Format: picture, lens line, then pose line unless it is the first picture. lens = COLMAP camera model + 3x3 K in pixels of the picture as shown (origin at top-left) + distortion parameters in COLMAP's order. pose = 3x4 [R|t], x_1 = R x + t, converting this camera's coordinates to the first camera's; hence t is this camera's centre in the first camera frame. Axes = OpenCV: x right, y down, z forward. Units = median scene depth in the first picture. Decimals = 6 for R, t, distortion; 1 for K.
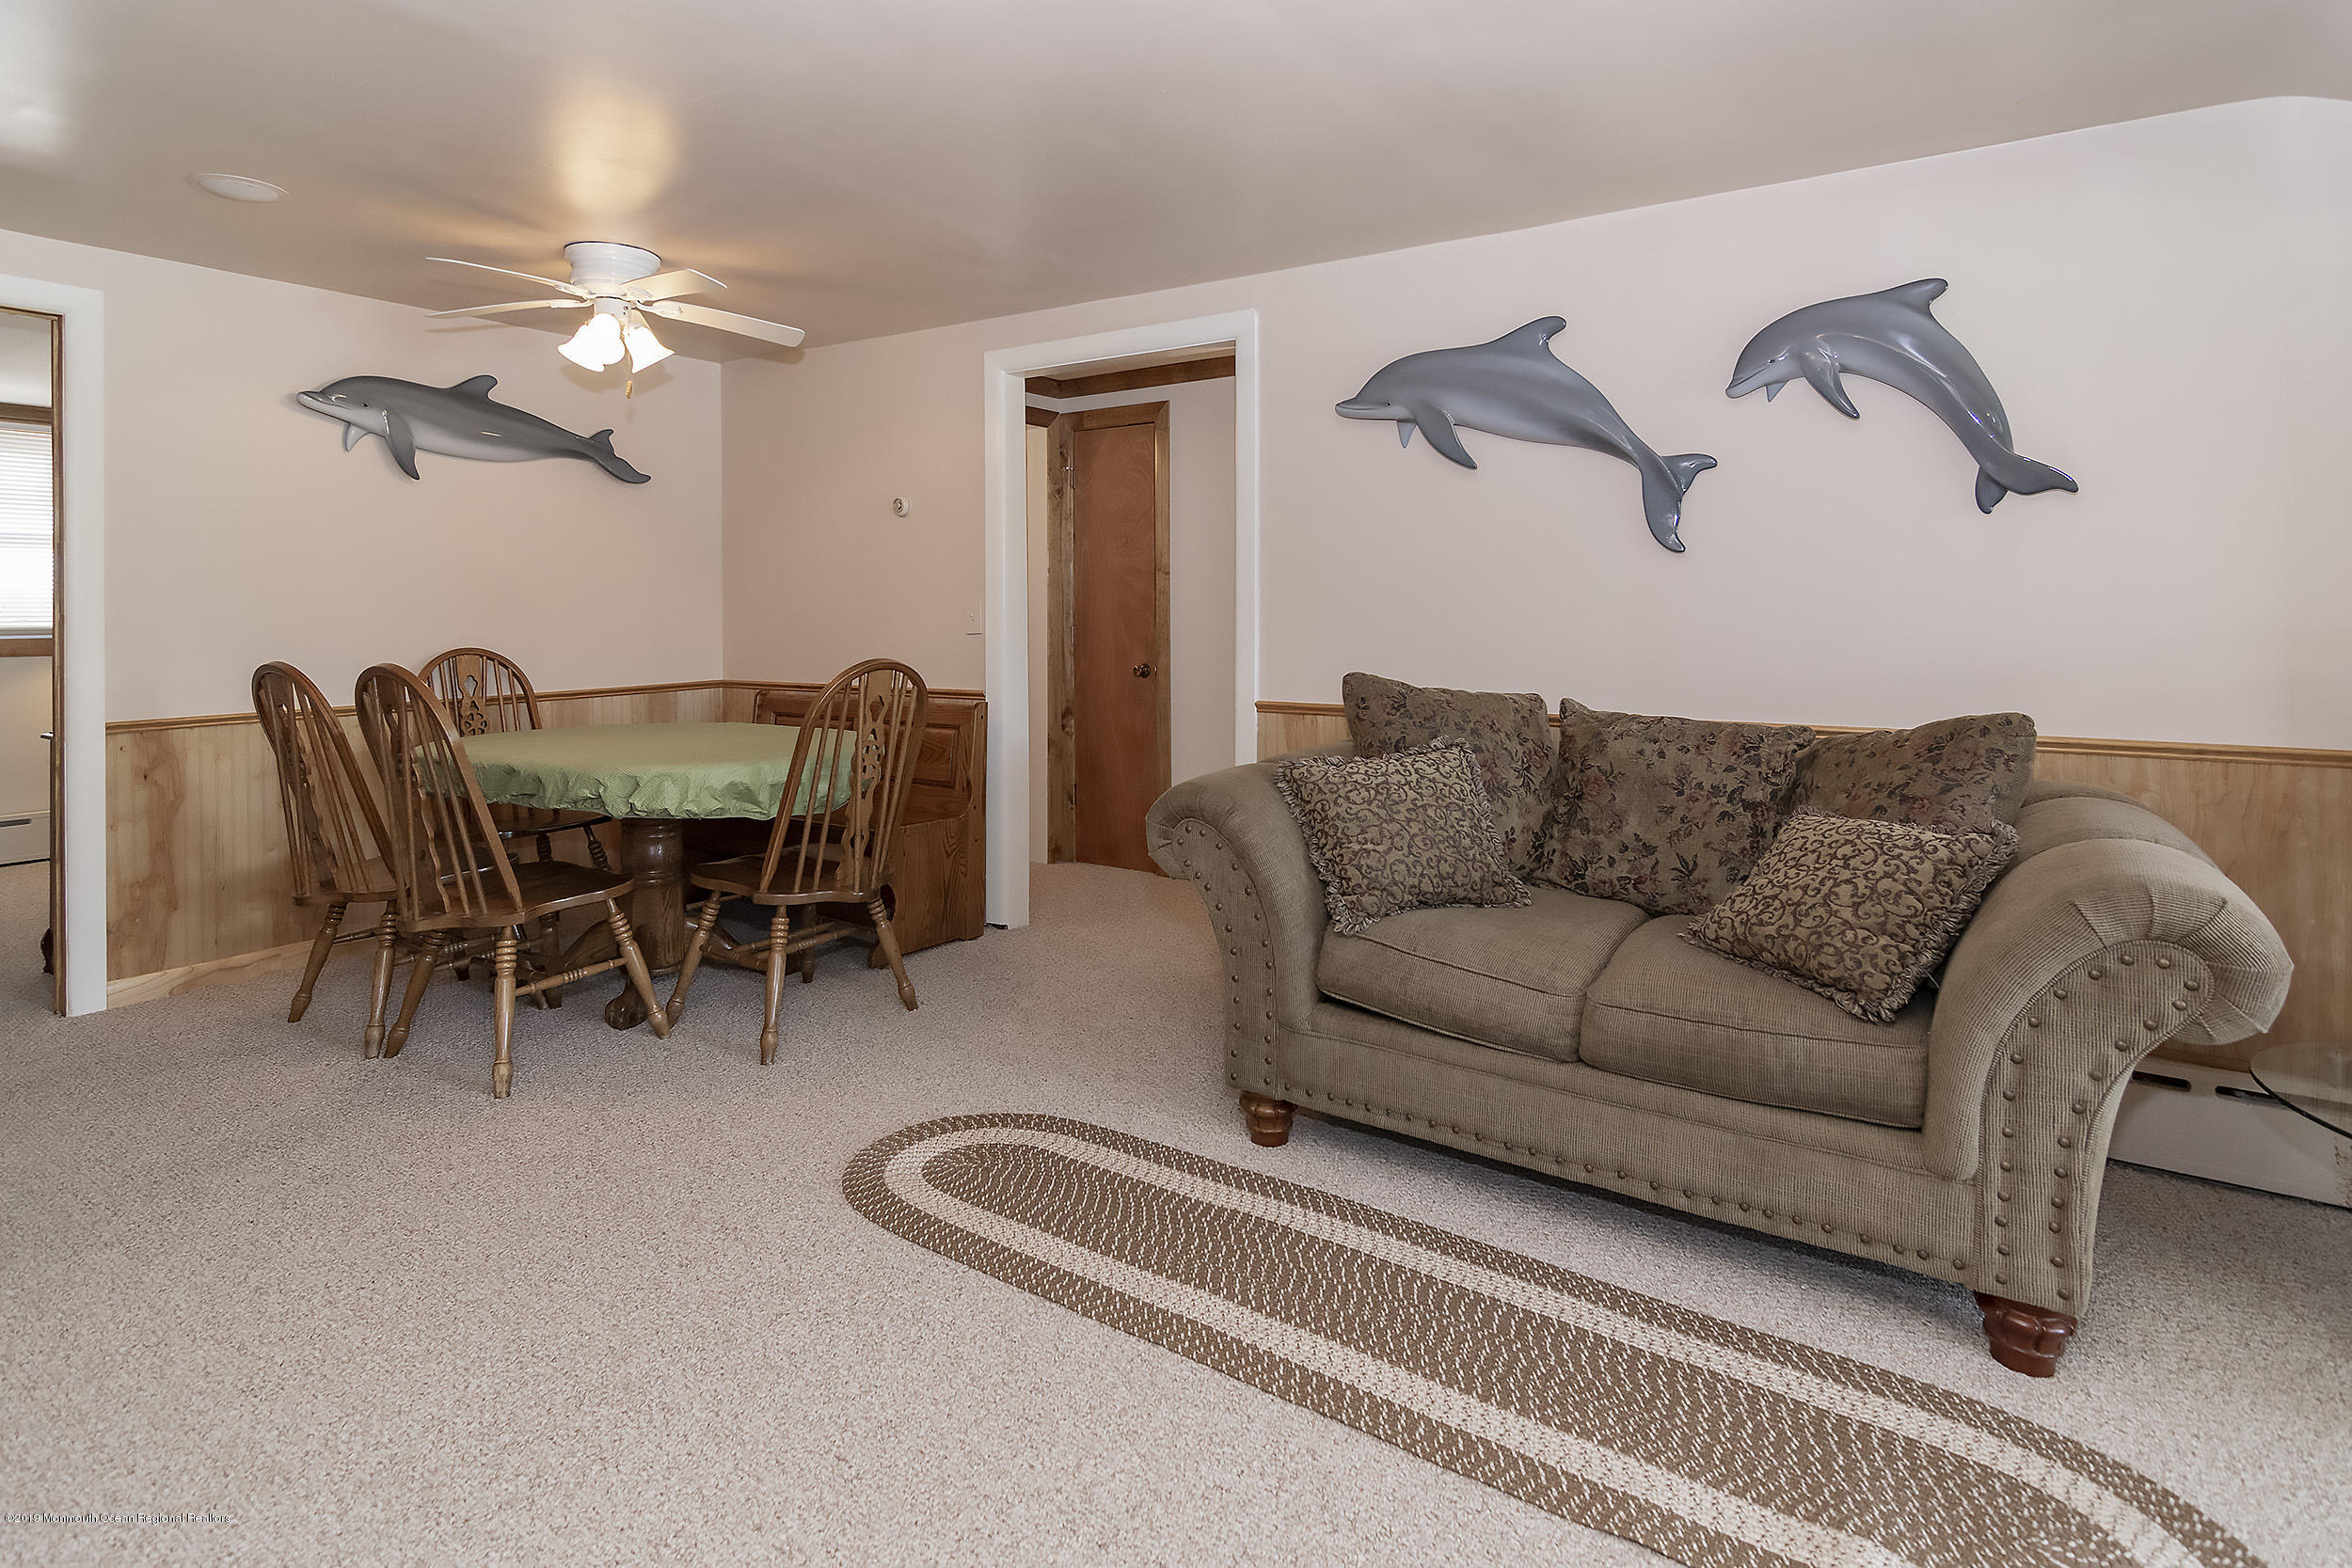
lens RADIAL K [[1194.6, 0, 1177.6], [0, 1194.6, 618.2], [0, 0, 1]] dist [0.001411, 0.000367]
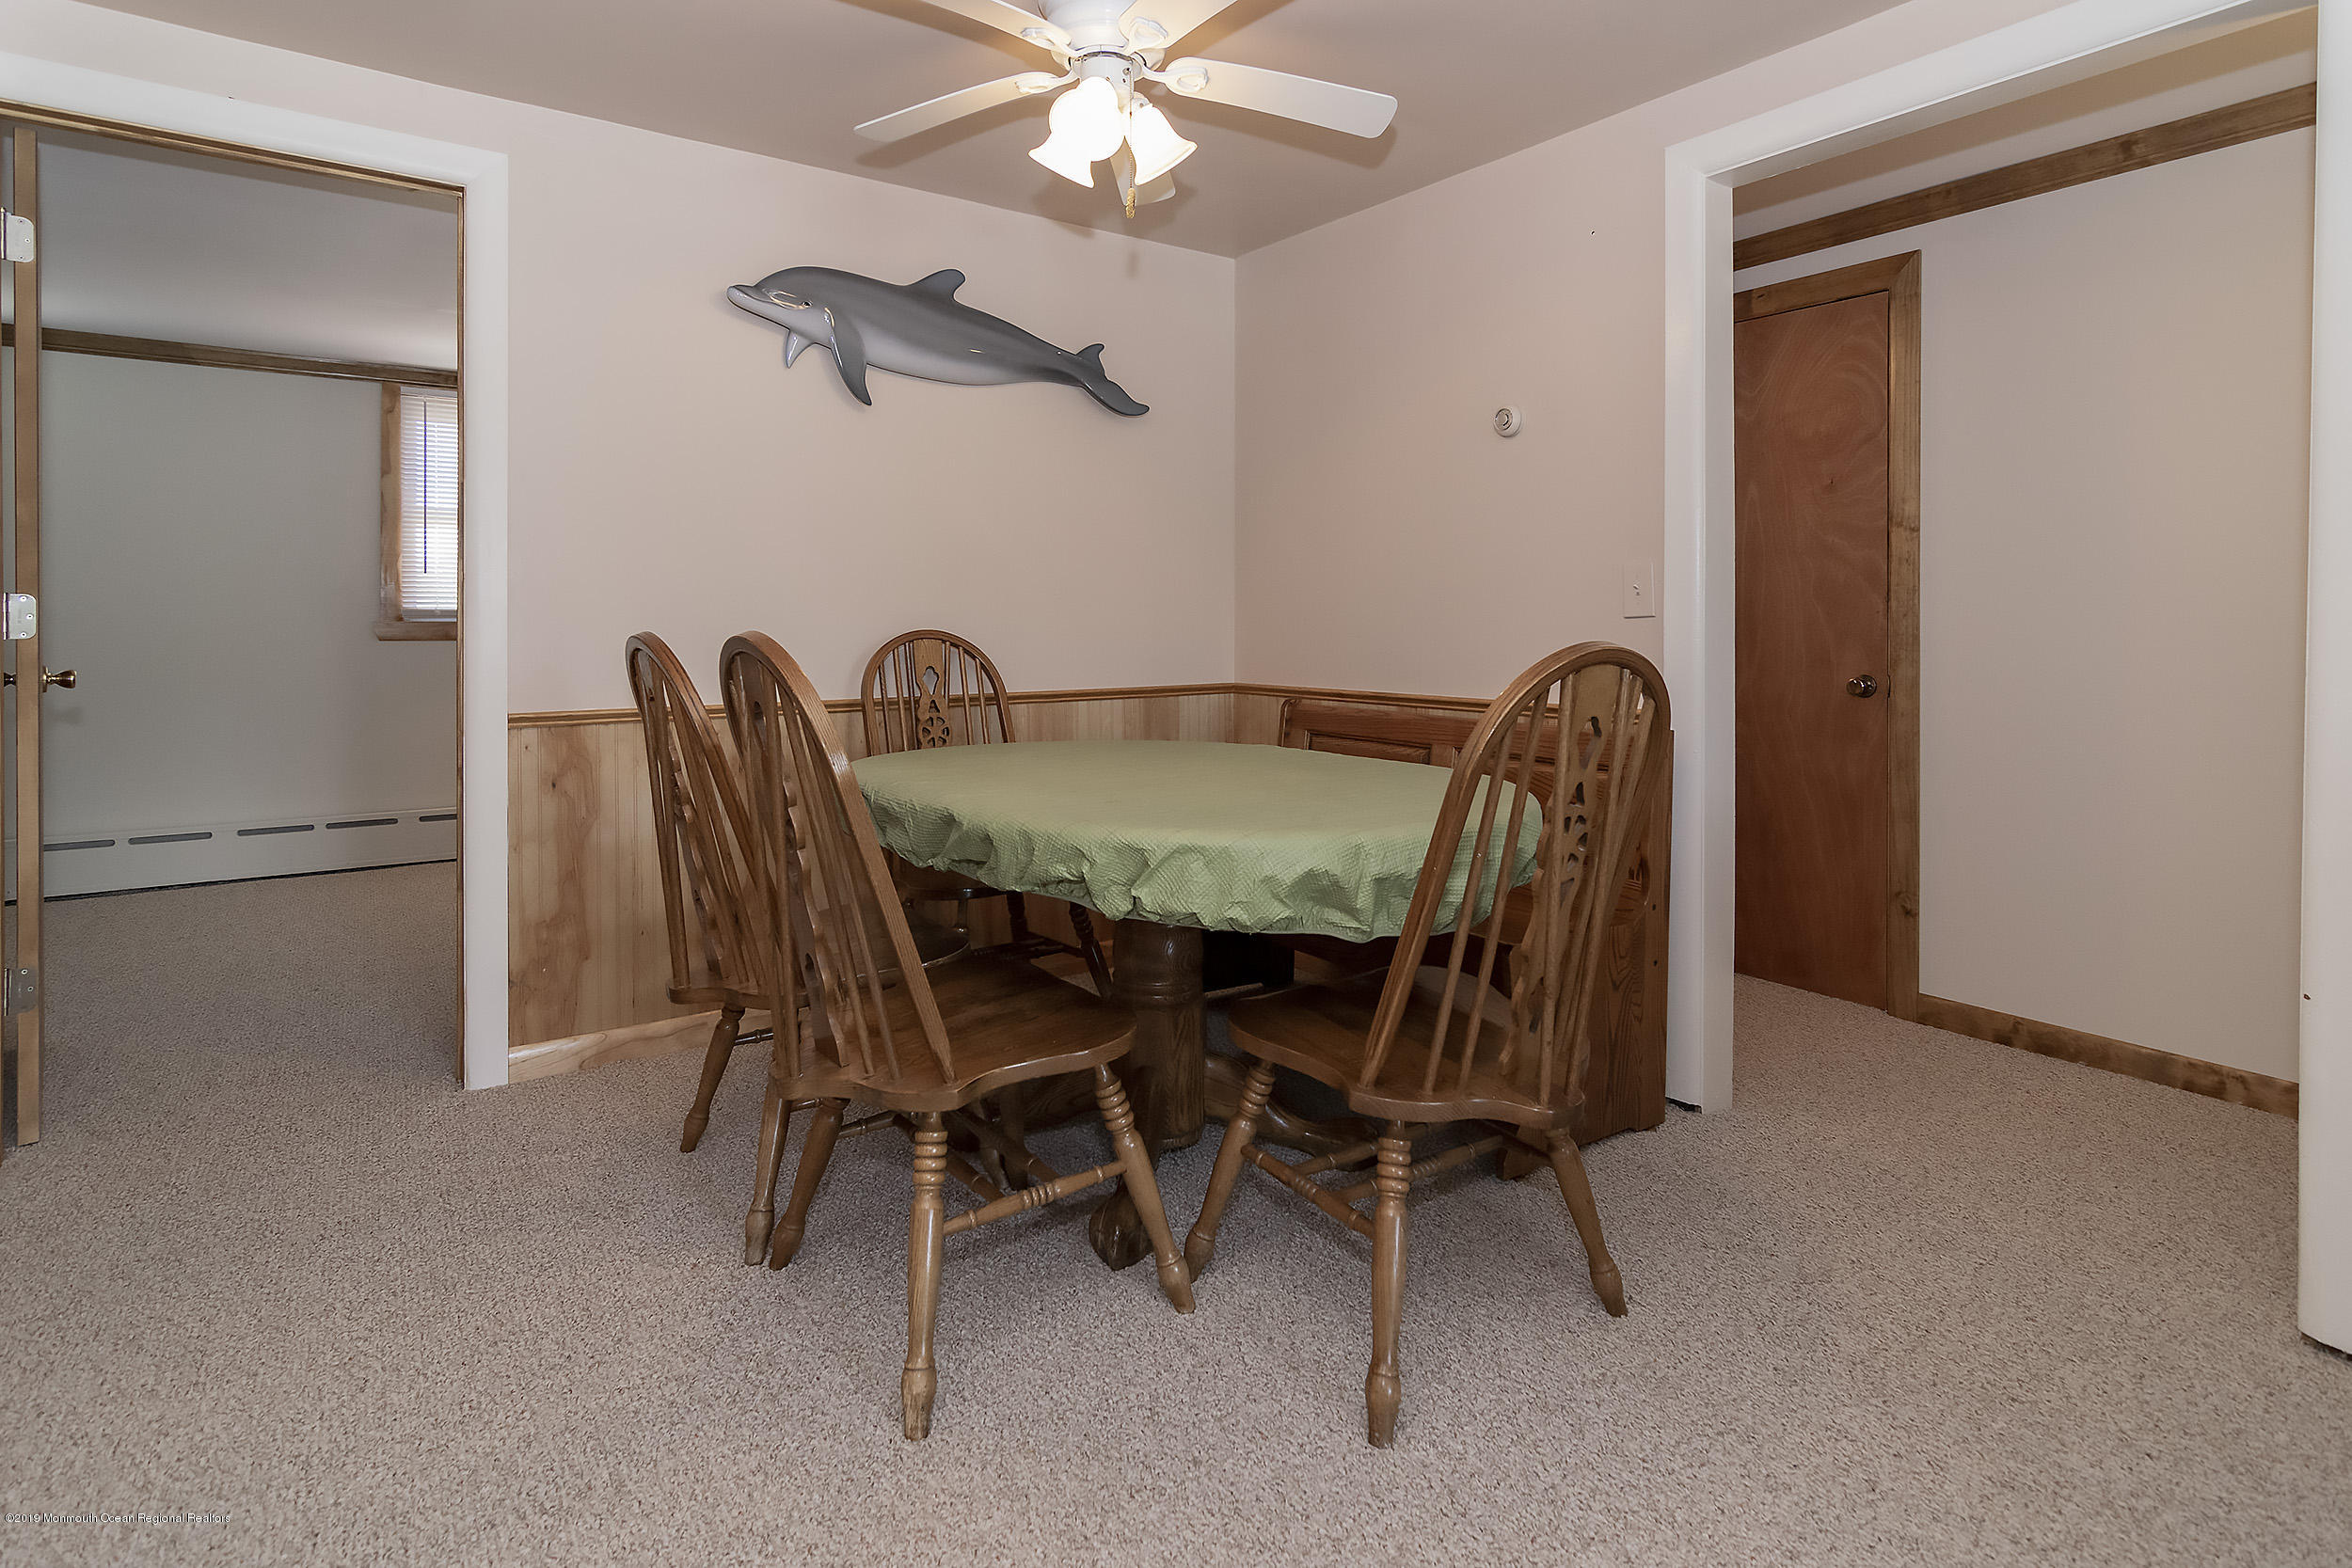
lens RADIAL K [[1158.8, 0, 1171.6], [0, 1158.8, 731.2], [0, 0, 1]] dist [0.002668, 0.000447]
pose [[0.928994, 0.042252, -0.367675, -0.217965], [-0.011607, 0.996299, 0.085165, 0.029605], [0.369912, -0.074851, 0.926047, 0.454976]]
